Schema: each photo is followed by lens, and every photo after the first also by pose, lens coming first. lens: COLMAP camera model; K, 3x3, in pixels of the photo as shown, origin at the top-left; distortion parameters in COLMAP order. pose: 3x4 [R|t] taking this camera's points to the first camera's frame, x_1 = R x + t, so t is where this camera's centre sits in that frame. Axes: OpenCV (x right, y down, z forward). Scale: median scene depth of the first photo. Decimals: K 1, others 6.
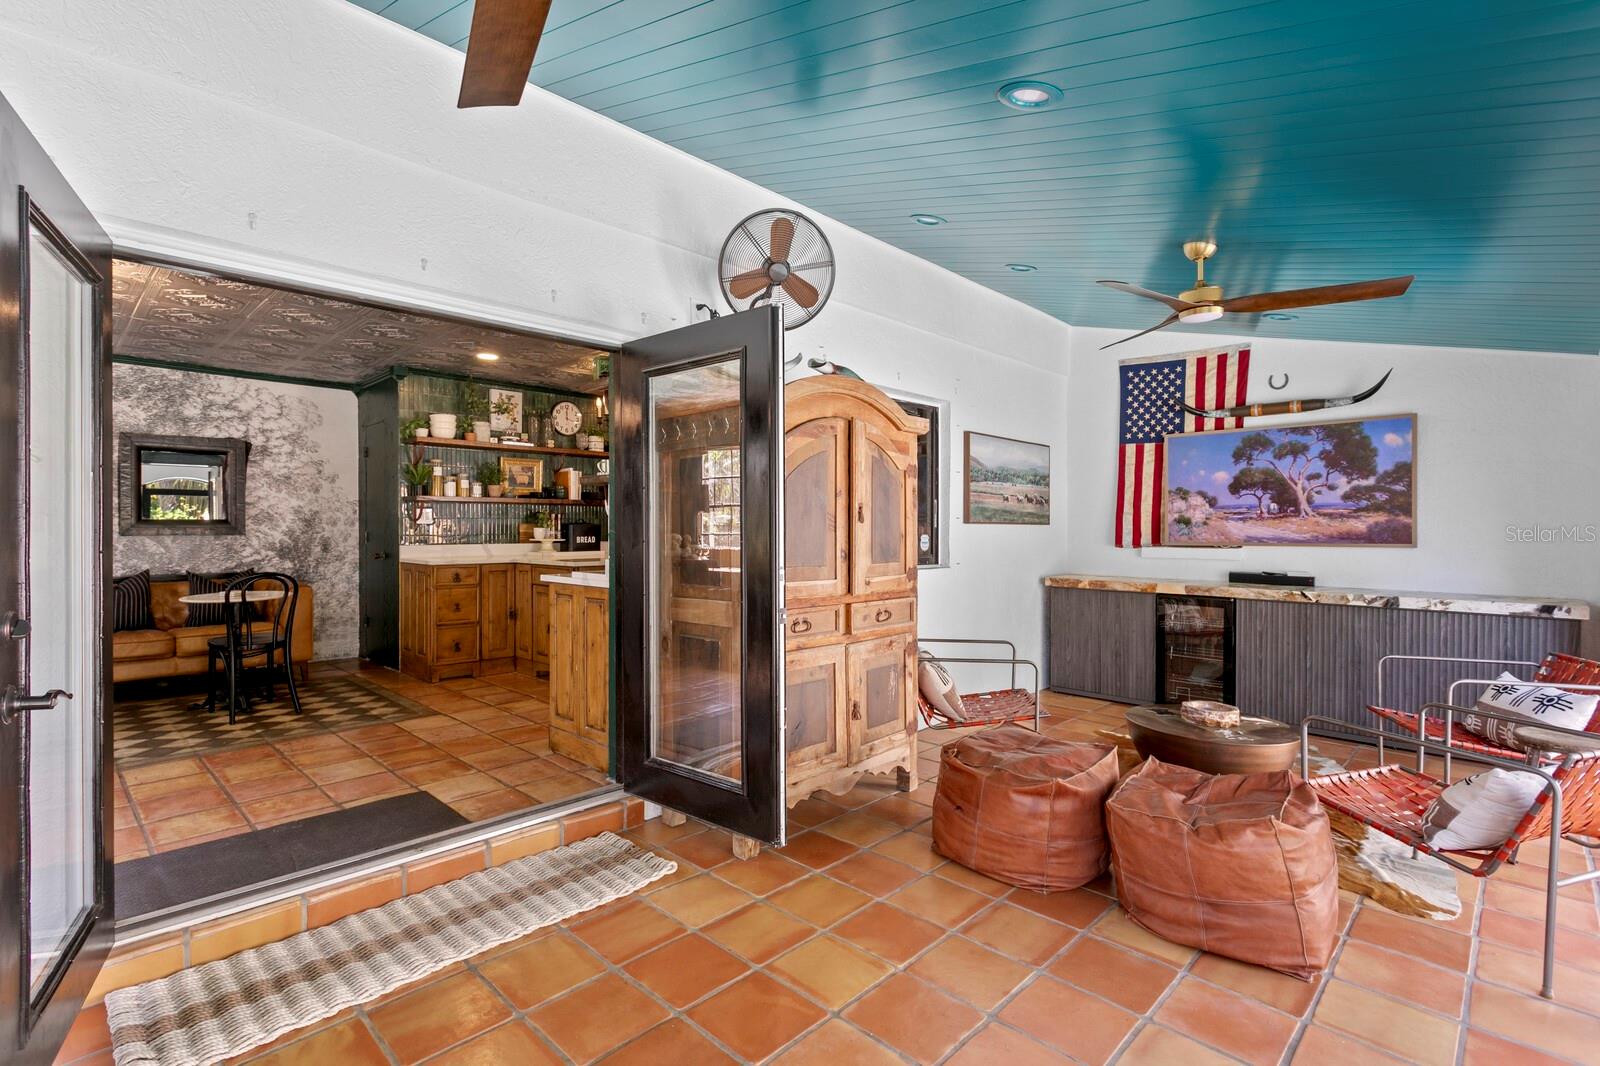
lens RADIAL K [[761.0, 0, 800.0], [0, 761.0, 533.0], [0, 0, 1]] dist [0.000147, -0.005590]
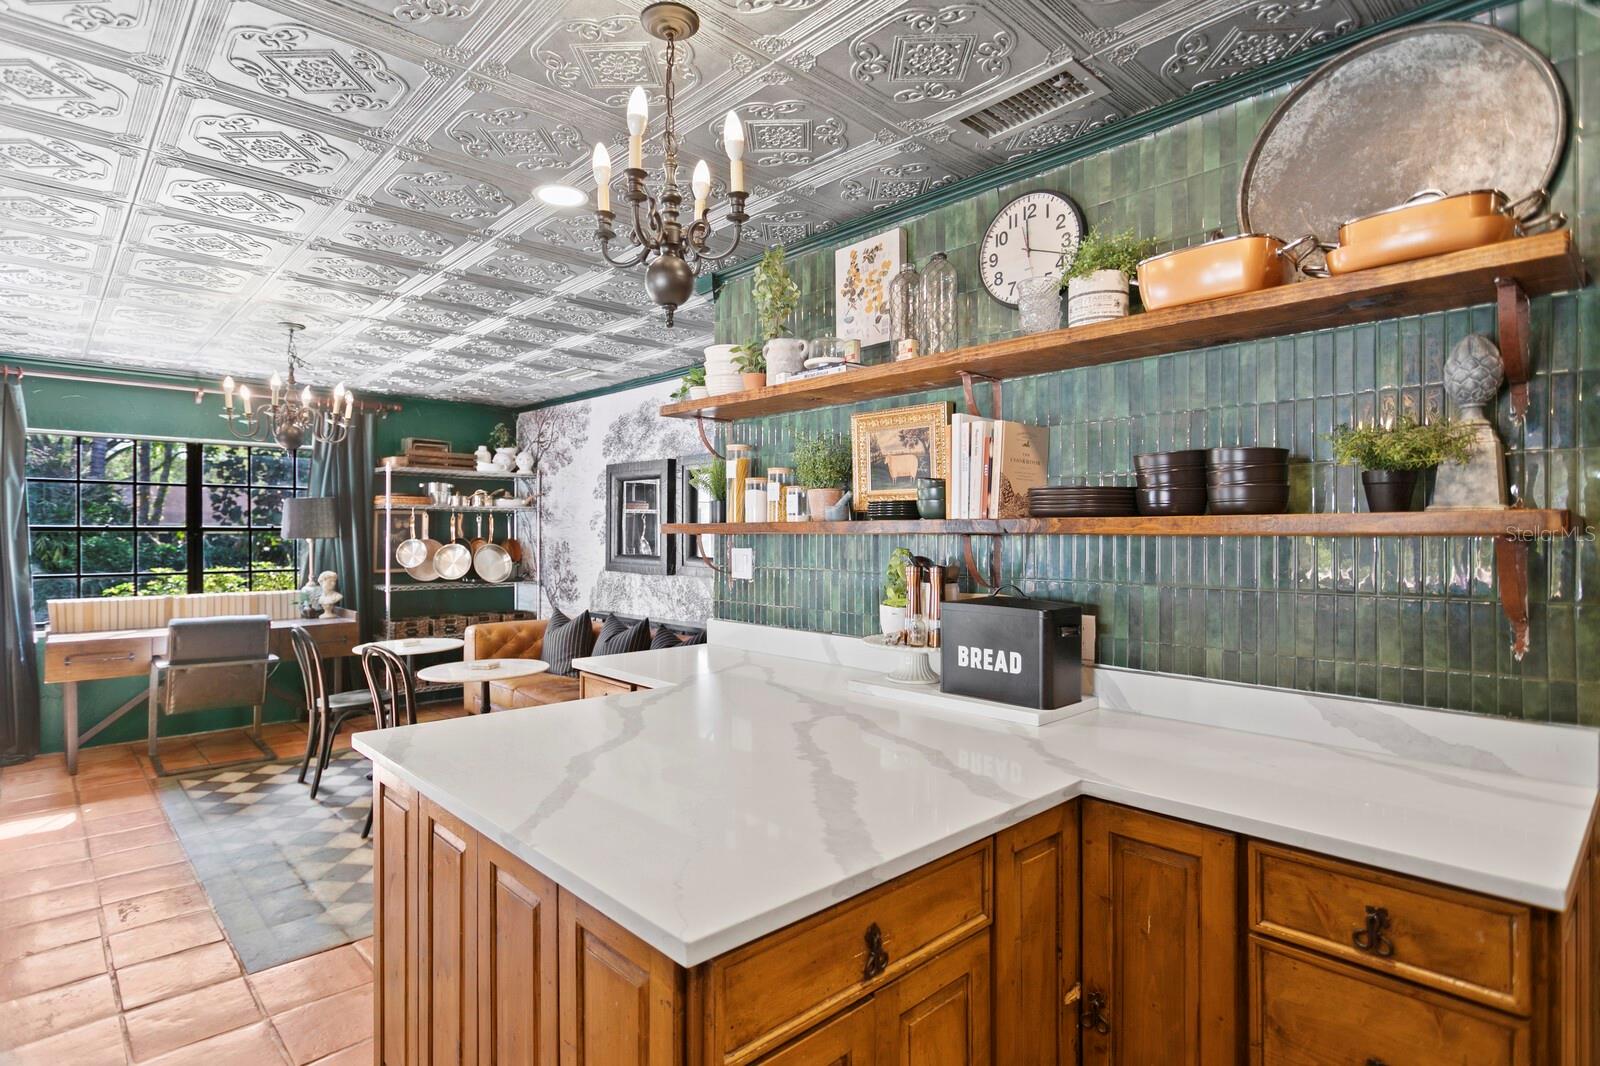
lens RADIAL K [[820.3, 0, 764.6], [0, 820.3, 530.2], [0, 0, 1]] dist [-0.000673, -0.000022]
pose [[-0.066283, -0.002134, -0.997799, 0.029885], [-0.004451, 0.999988, -0.001843, -0.041962], [0.997791, 0.004319, -0.066292, 1.030442]]
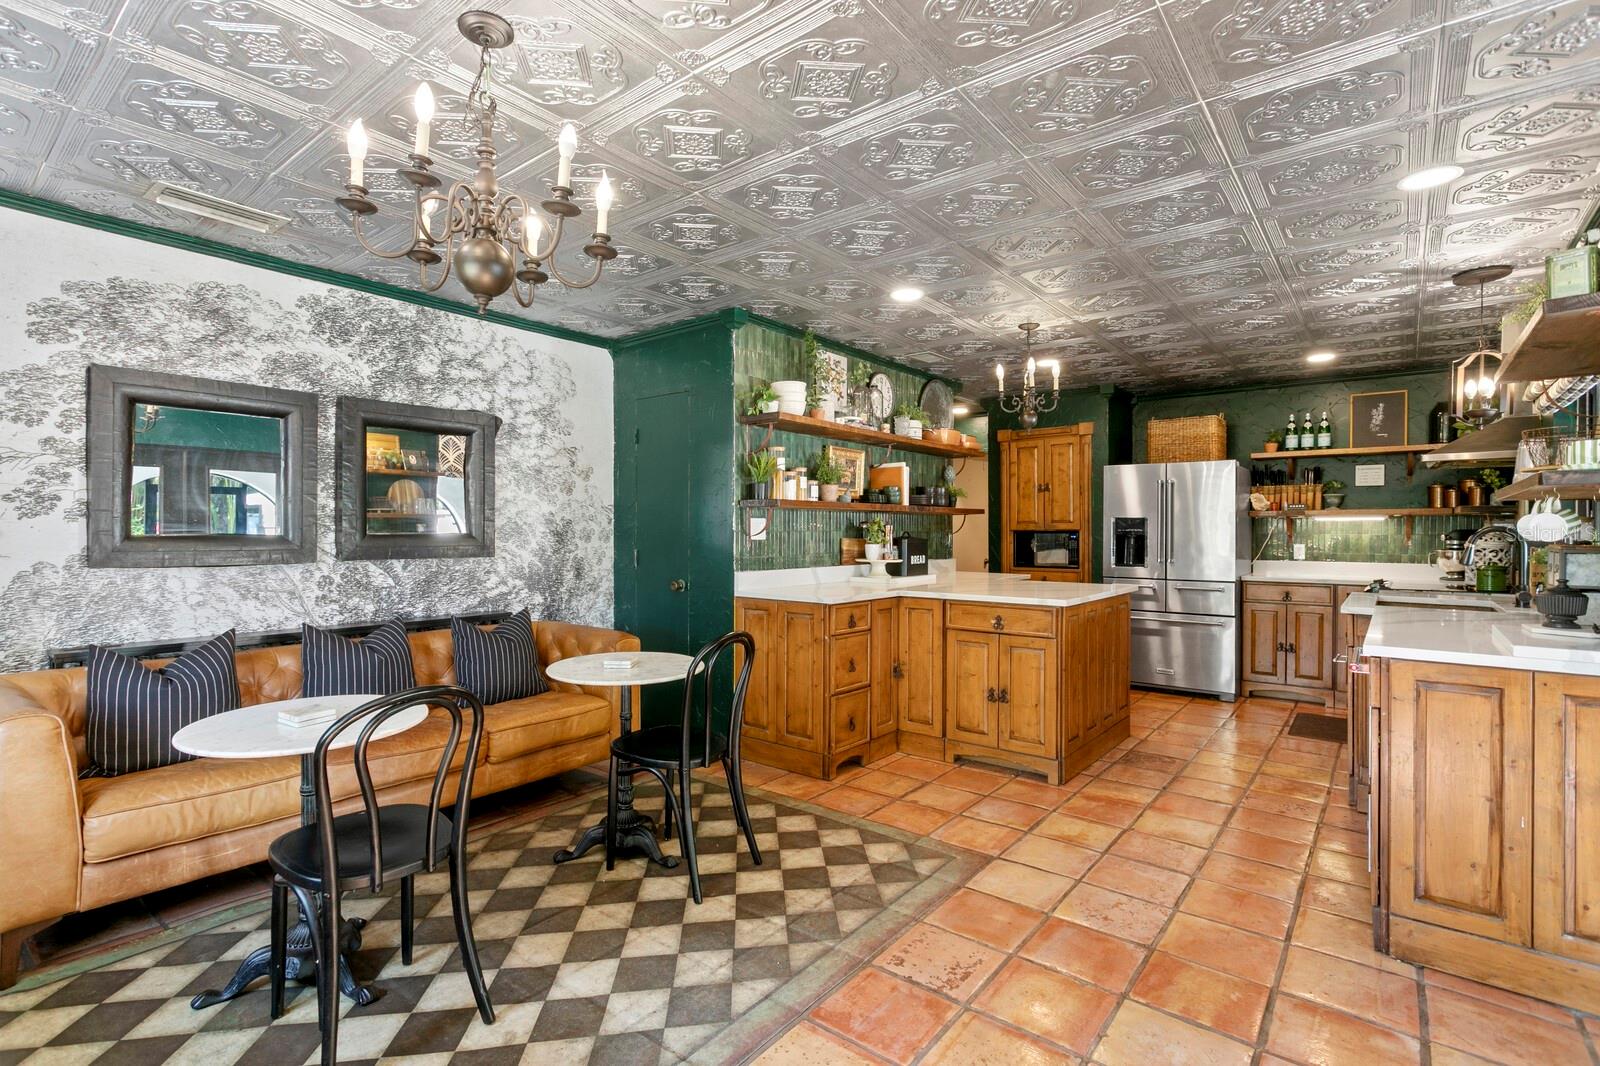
lens RADIAL K [[761.4, 0, 775.5], [0, 761.4, 537.3], [0, 0, 1]] dist [0.000091, 0.000593]
pose [[0.996365, 0.001697, 0.085170, -0.528601], [-0.002024, 0.999991, 0.003755, -0.016931], [-0.085162, -0.003914, 0.996359, 0.305236]]
